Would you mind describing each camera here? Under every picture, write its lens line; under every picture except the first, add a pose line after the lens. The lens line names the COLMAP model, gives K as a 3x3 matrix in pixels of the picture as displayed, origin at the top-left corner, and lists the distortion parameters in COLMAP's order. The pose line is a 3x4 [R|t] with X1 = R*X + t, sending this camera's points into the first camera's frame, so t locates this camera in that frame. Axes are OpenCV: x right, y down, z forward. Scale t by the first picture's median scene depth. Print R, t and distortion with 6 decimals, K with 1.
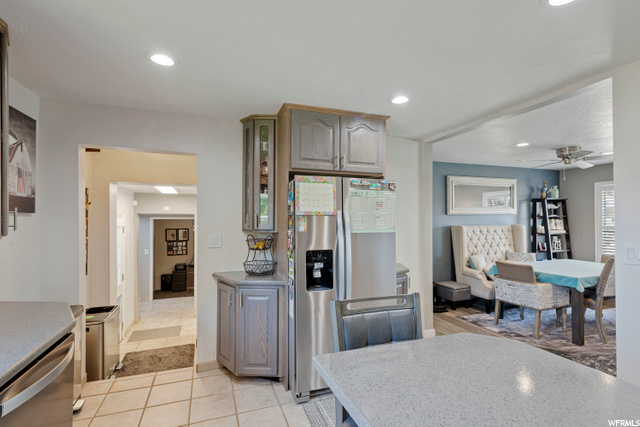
lens RADIAL K [[302.3, 0, 317.7], [0, 302.3, 217.5], [0, 0, 1]] dist [0.001745, -0.000318]
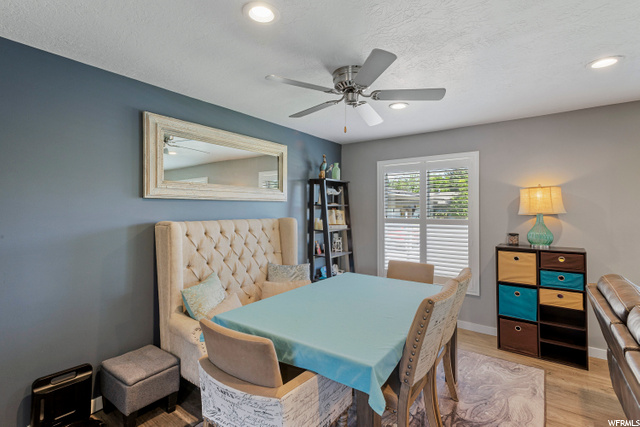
lens RADIAL K [[309.0, 0, 320.0], [0, 309.0, 213.5], [0, 0, 1]] dist [0.001650, 0.011735]
pose [[0.826770, -0.003137, 0.562531, 0.351307], [-0.005494, 0.999892, 0.013651, 0.005327], [-0.562513, -0.014377, 0.826664, 0.427597]]
